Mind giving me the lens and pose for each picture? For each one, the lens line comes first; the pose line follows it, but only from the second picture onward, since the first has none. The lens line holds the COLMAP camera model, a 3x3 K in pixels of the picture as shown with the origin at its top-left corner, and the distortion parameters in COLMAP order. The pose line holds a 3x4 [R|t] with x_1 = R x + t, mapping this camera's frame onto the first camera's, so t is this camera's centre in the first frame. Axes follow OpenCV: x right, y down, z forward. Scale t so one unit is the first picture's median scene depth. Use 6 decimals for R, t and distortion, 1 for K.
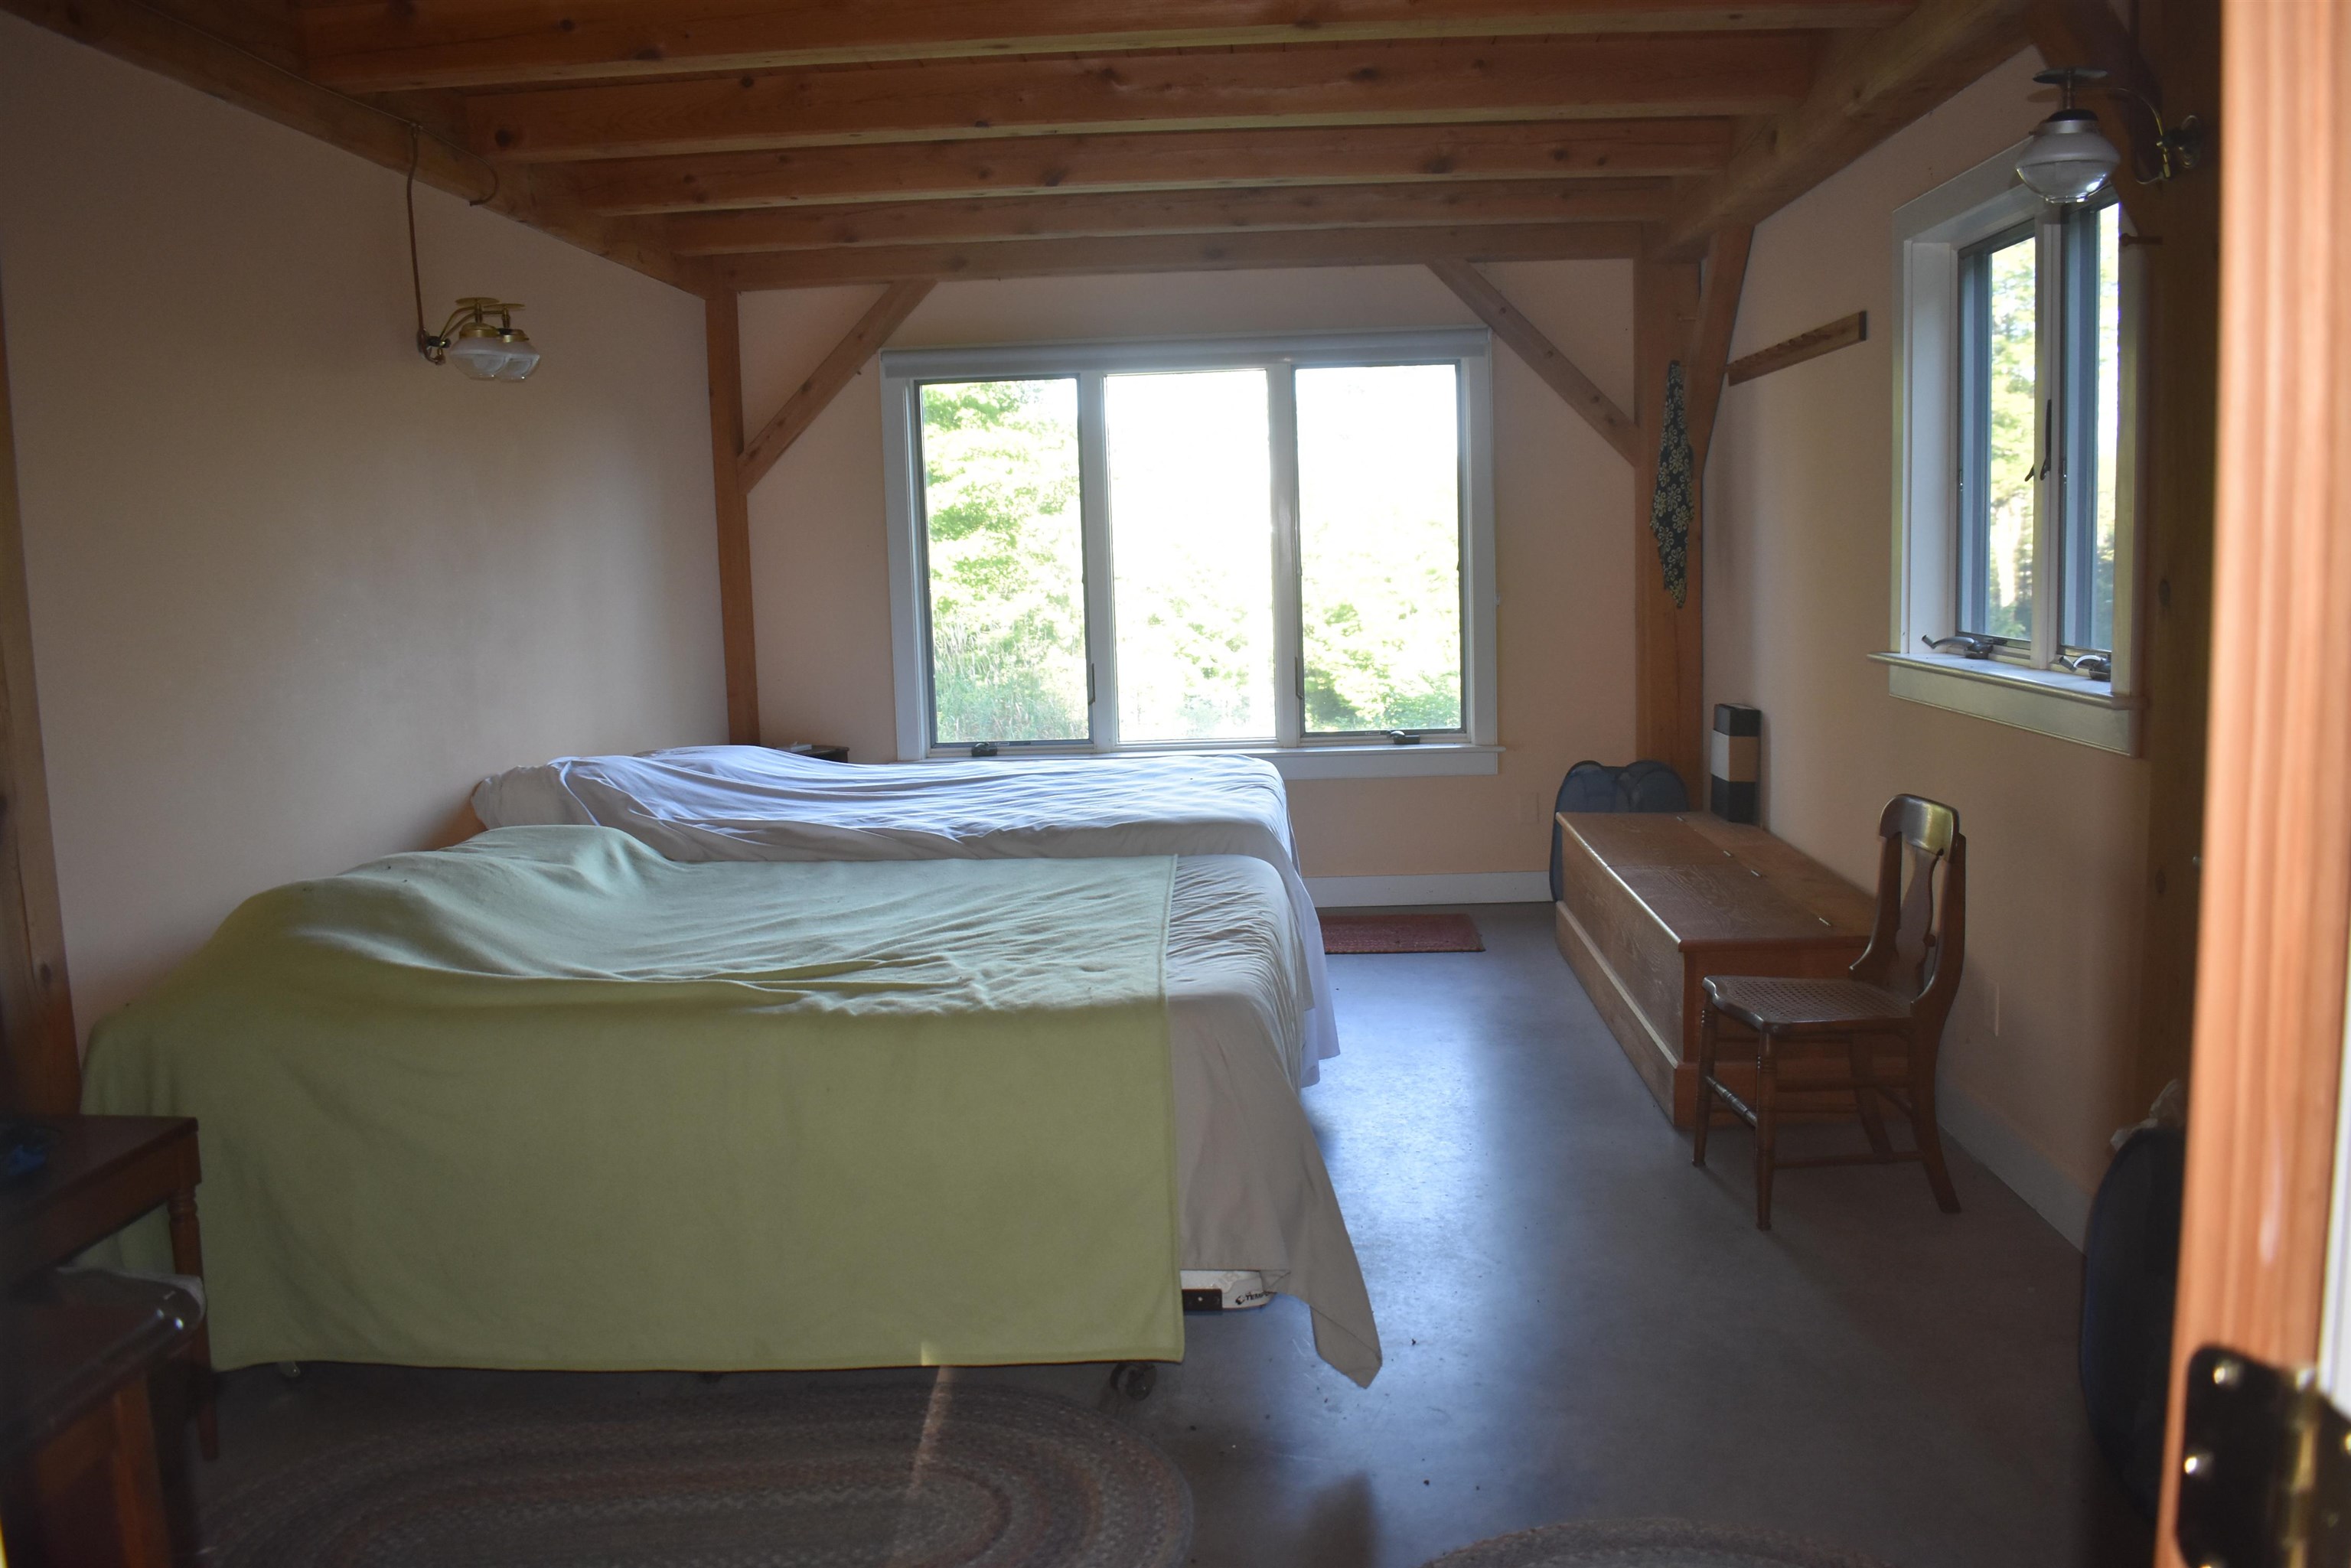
lens RADIAL K [[1859.9, 0, 1175.5], [0, 1859.9, 784.0], [0, 0, 1]] dist [-0.077230, 0.008645]
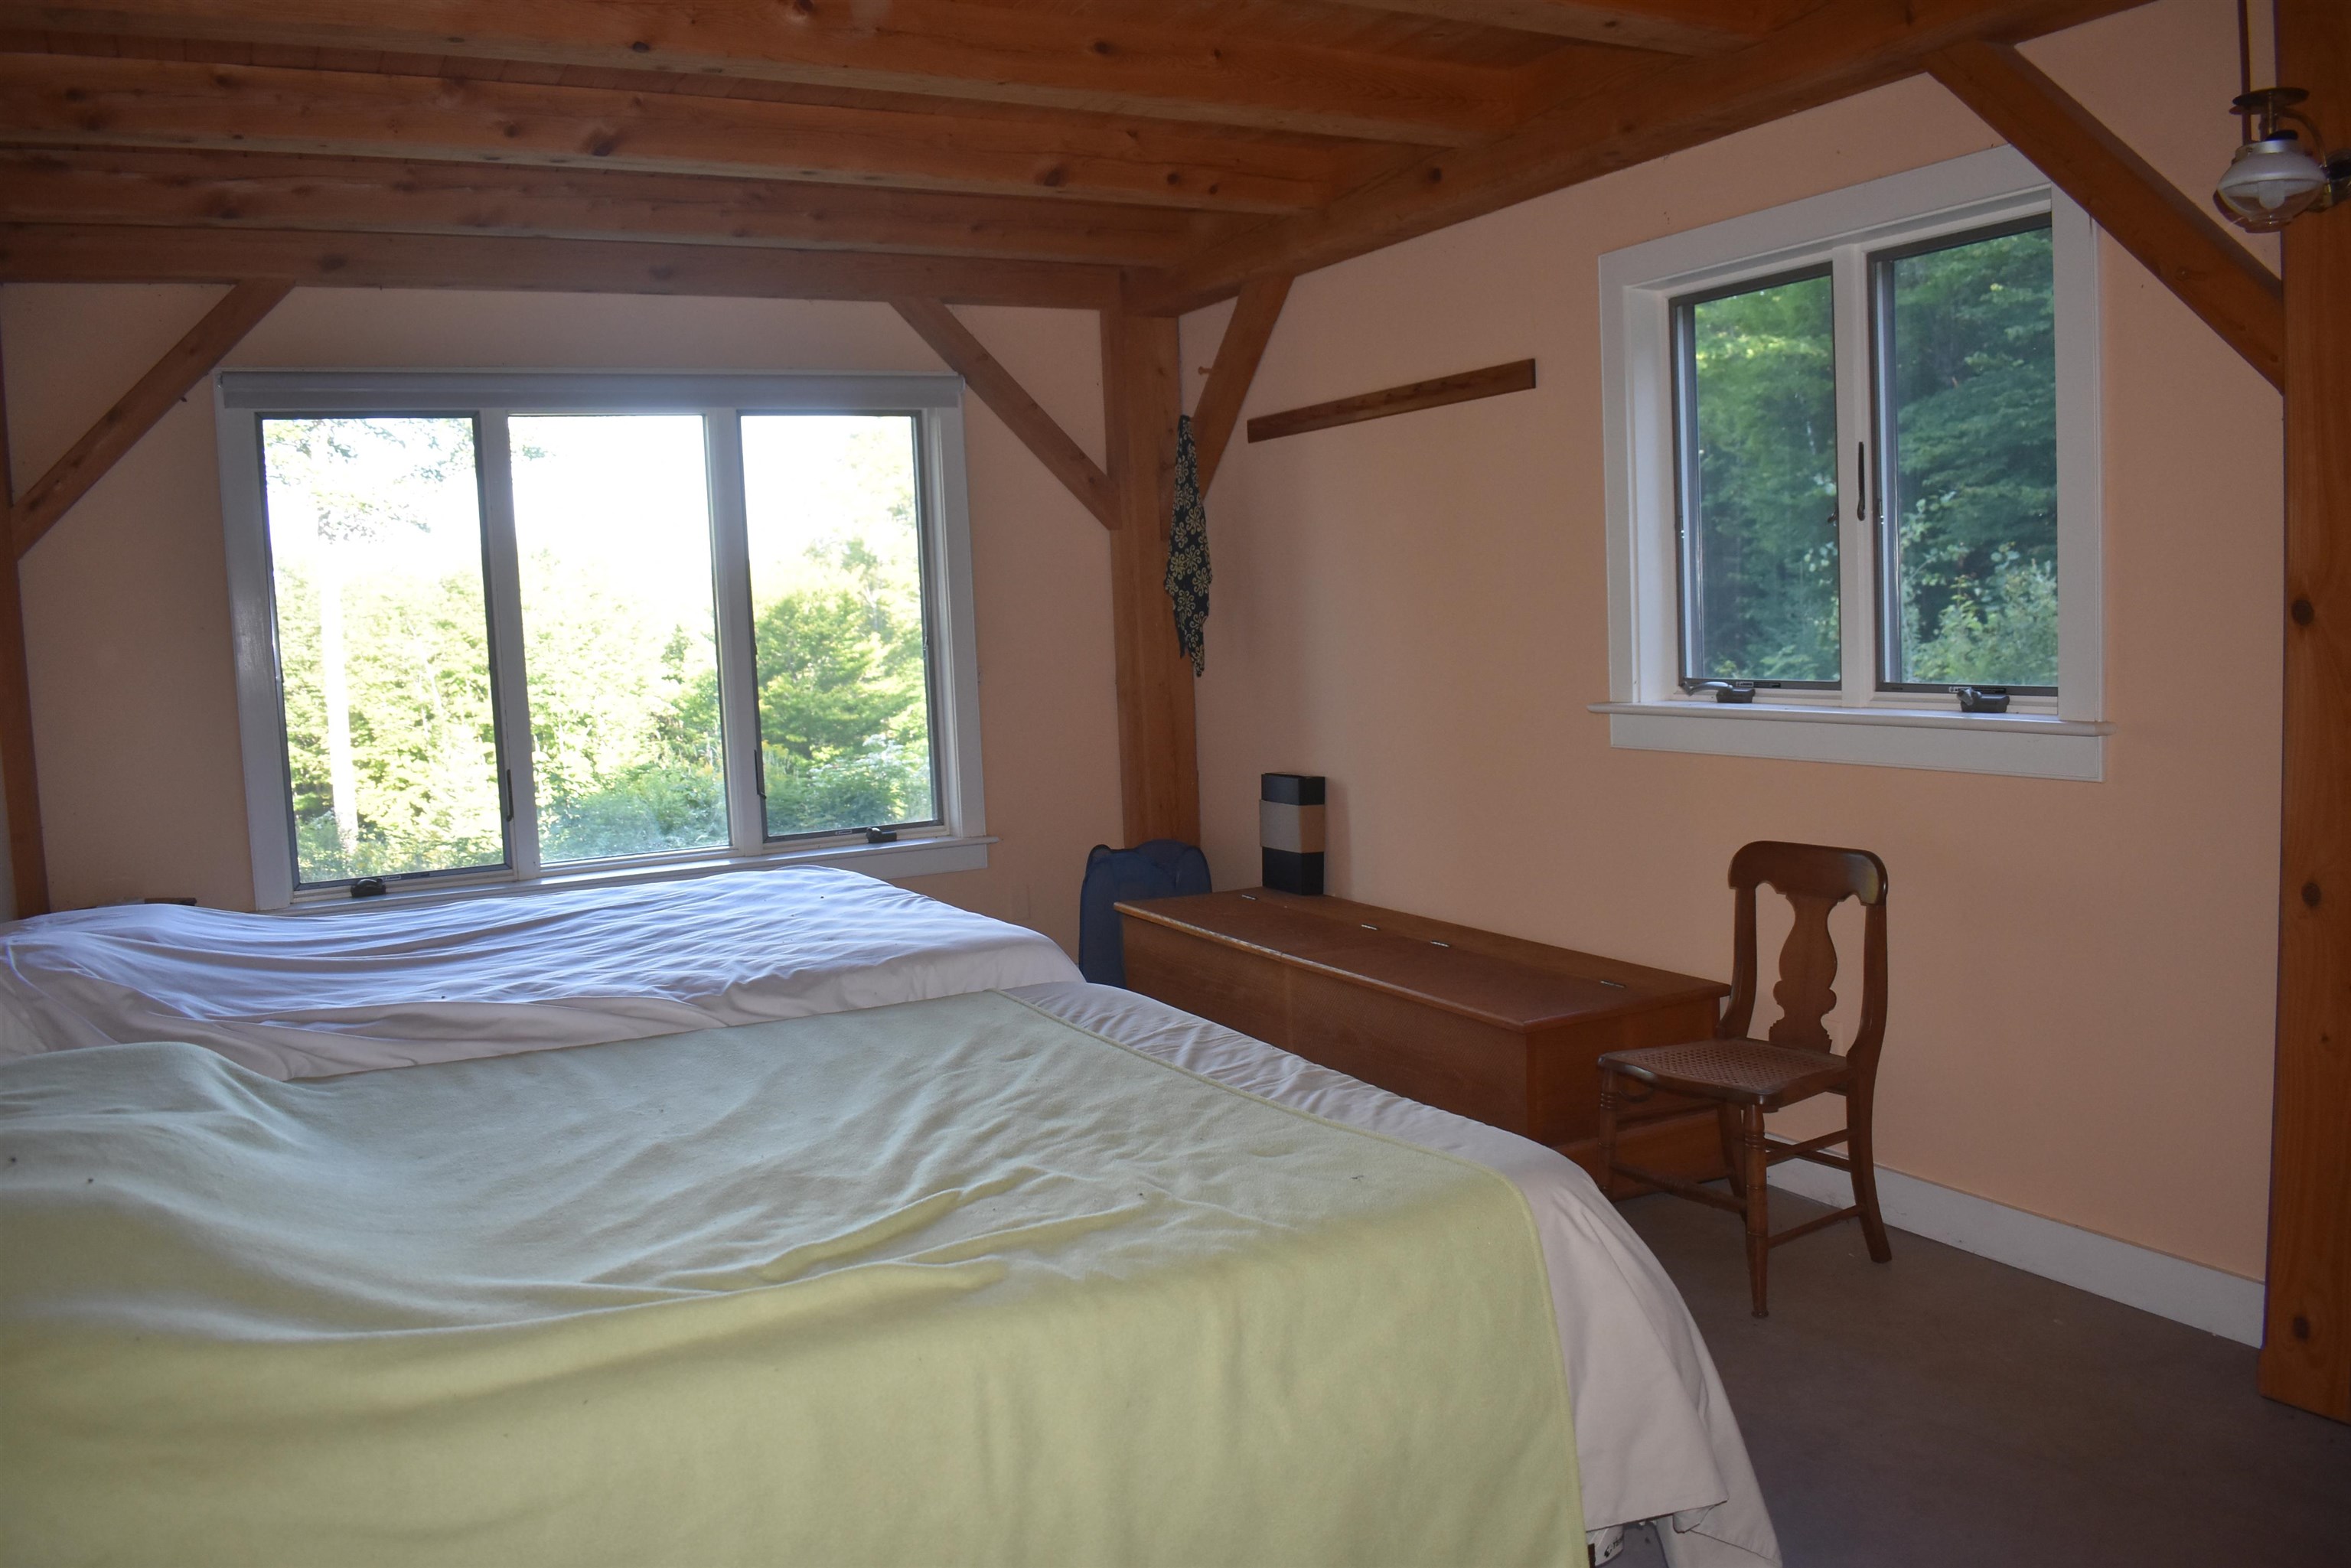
lens RADIAL K [[1859.9, 0, 1175.5], [0, 1859.9, 784.0], [0, 0, 1]] dist [-0.077230, 0.008645]
pose [[0.863864, -0.056029, 0.500599, -0.205116], [0.081880, 0.996197, -0.029798, -0.011895], [-0.497025, 0.066731, 0.865166, 0.174599]]
